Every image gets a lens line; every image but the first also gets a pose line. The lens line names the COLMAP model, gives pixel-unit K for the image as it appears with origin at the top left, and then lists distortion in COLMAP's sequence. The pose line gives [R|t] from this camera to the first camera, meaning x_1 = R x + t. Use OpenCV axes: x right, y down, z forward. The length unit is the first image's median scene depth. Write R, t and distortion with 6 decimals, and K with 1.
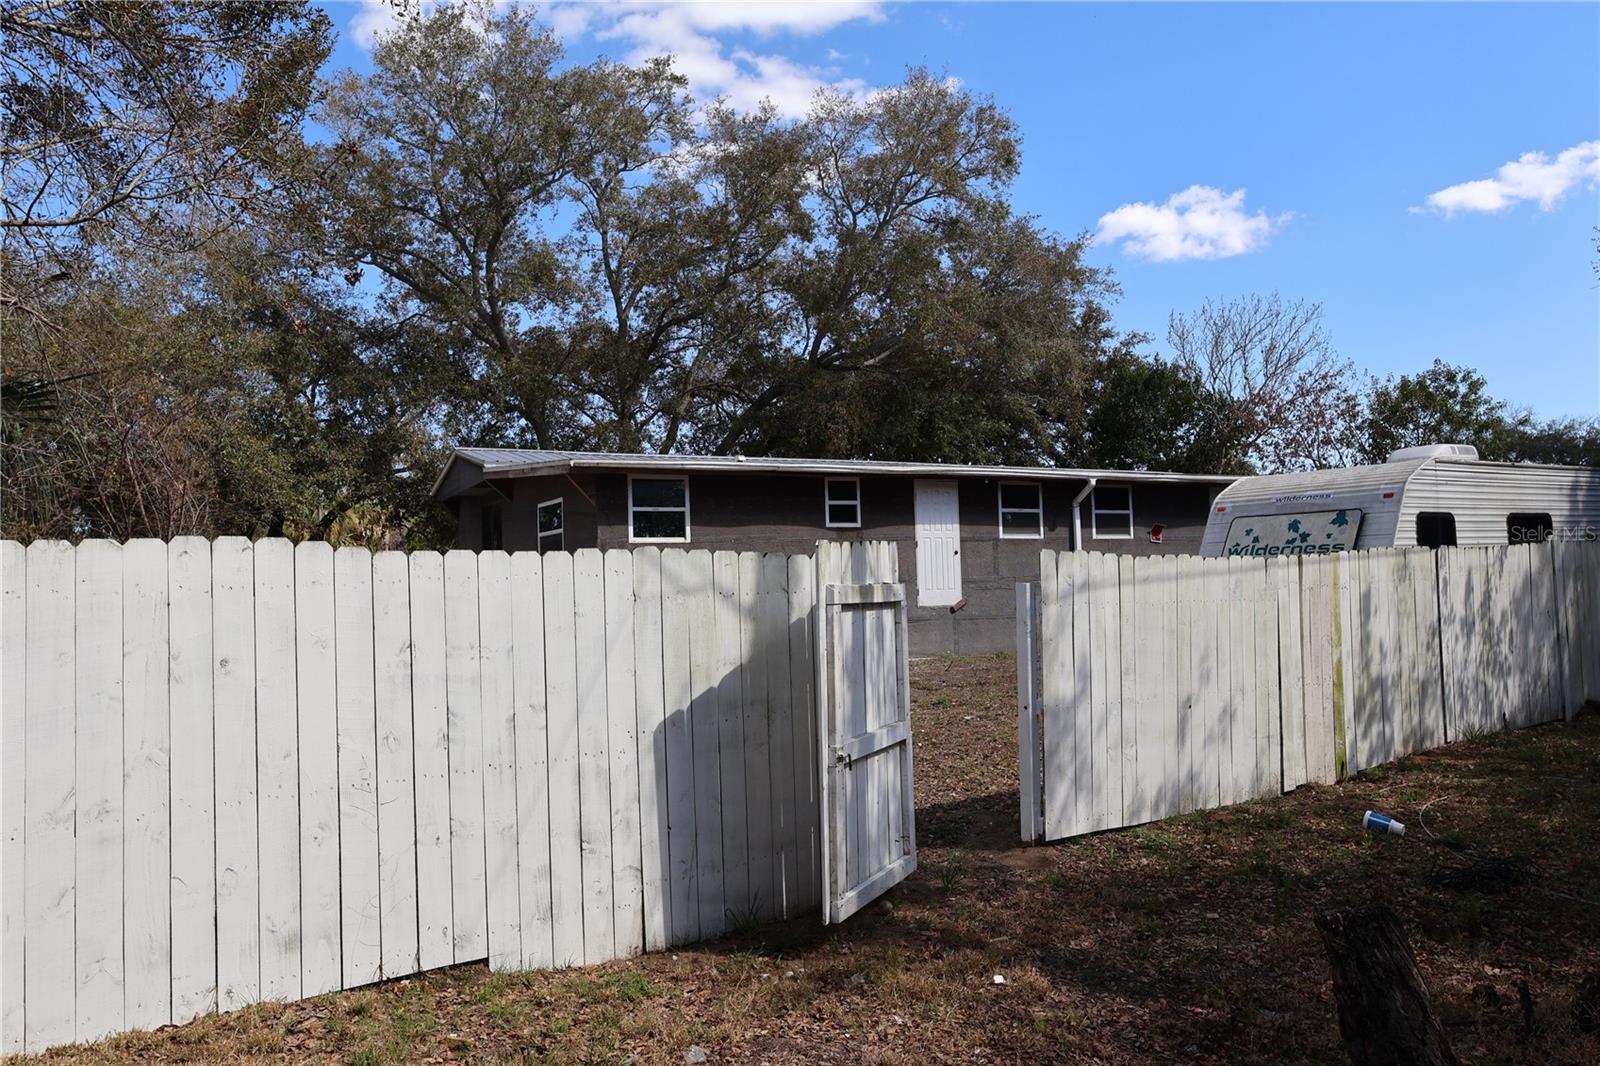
lens RADIAL K [[1182.0, 0, 799.7], [0, 1182.0, 538.7], [0, 0, 1]] dist [-0.000495, 0.001190]
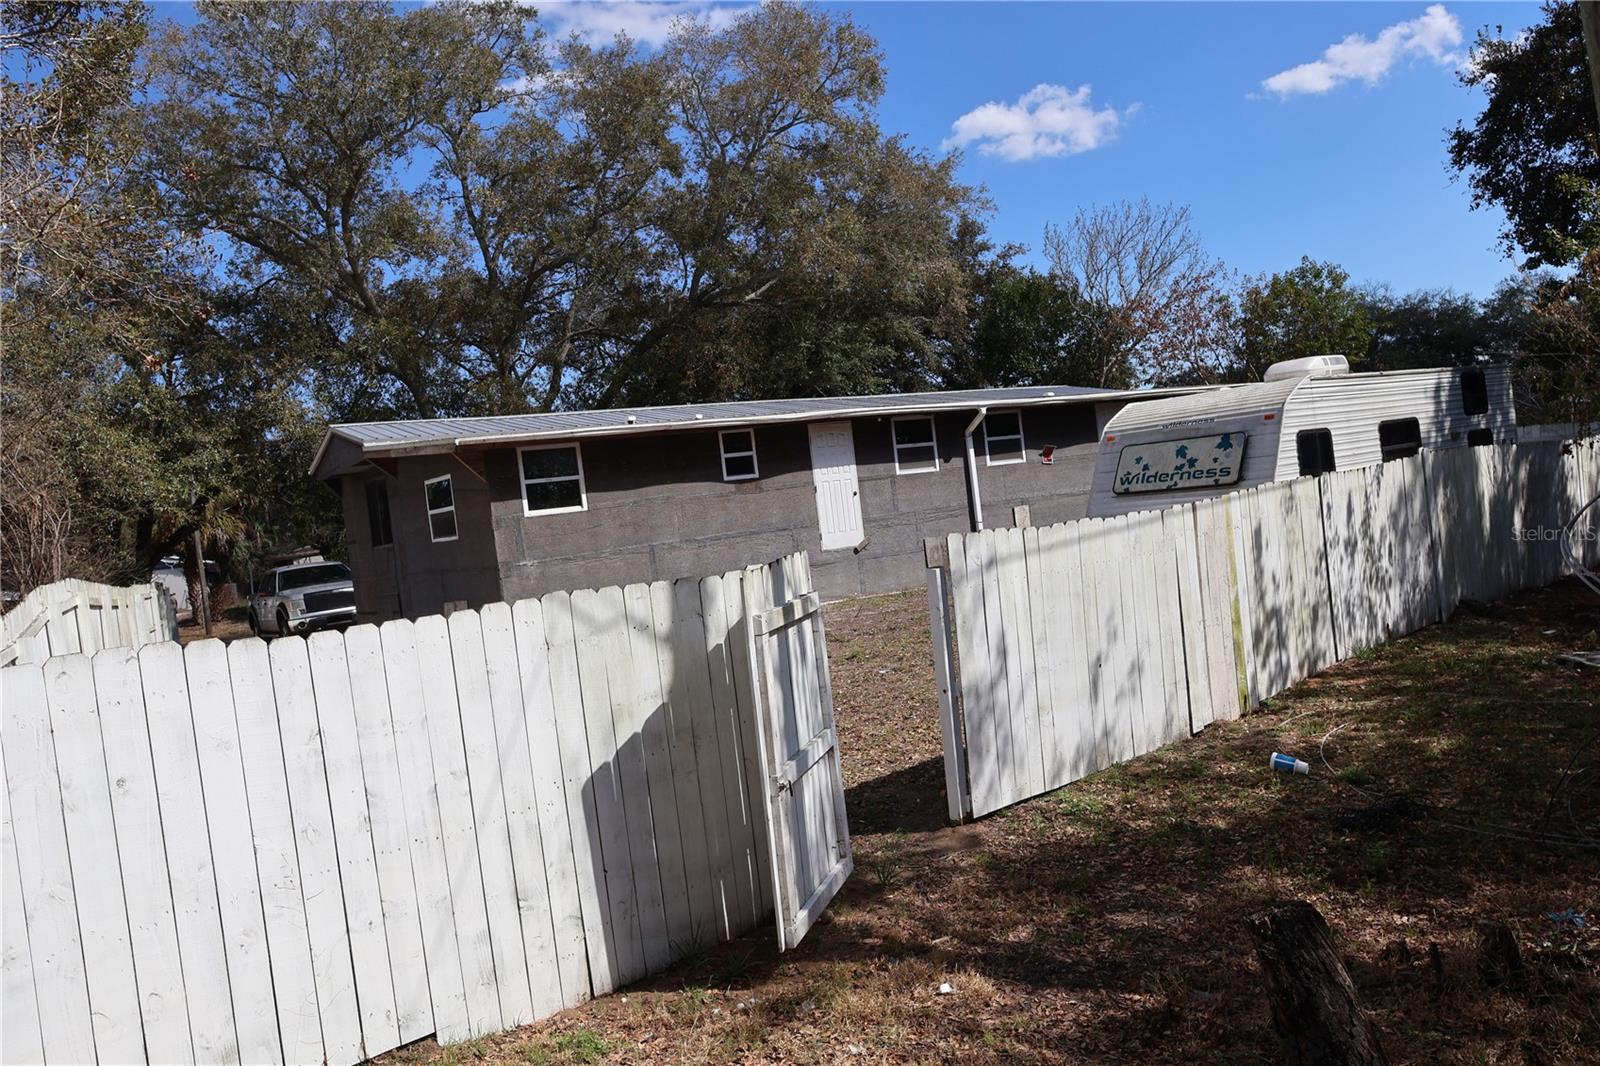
lens RADIAL K [[1182.6, 0, 799.1], [0, 1182.6, 537.4], [0, 0, 1]] dist [-0.001122, -0.006399]
pose [[0.992521, -0.088868, 0.083690, -0.001949], [0.083065, 0.994052, 0.070439, -0.024049], [-0.089451, -0.062961, 0.993999, 0.004428]]
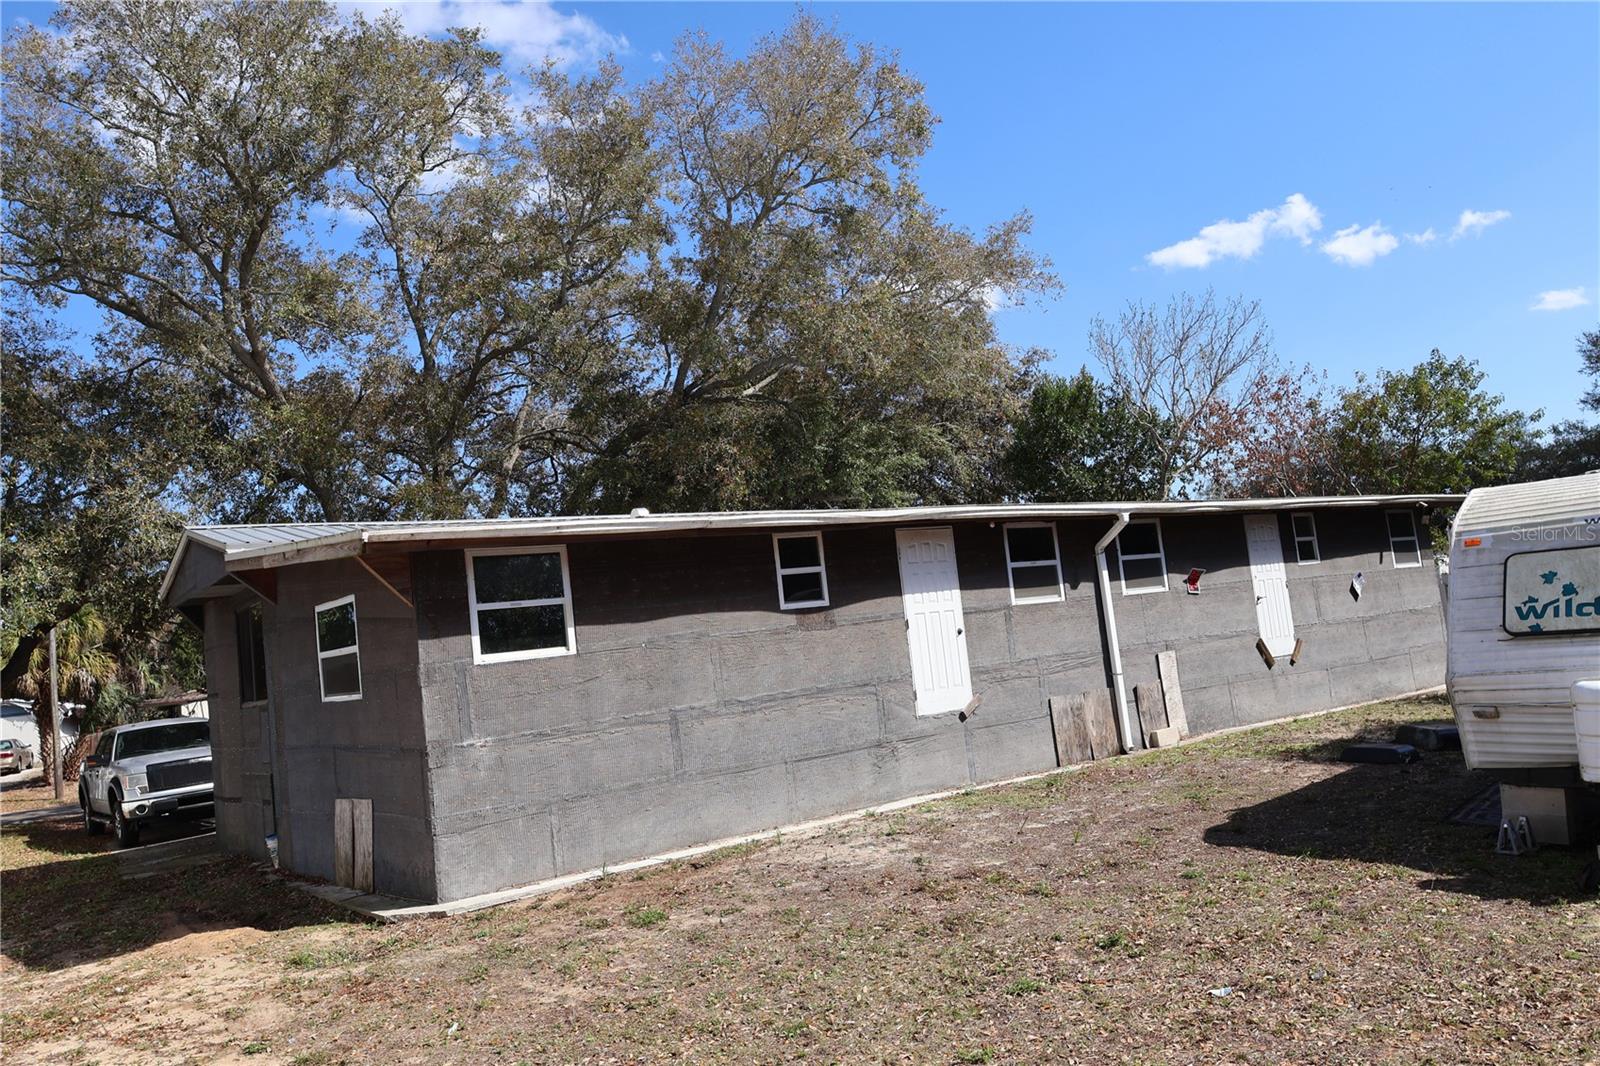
lens RADIAL K [[1182.0, 0, 799.7], [0, 1182.0, 538.7], [0, 0, 1]] dist [-0.000495, 0.001190]
pose [[0.986164, -0.064874, 0.152553, -0.056071], [0.072156, 0.996480, -0.042687, -0.018028], [-0.149247, 0.053104, 0.987373, 0.311011]]
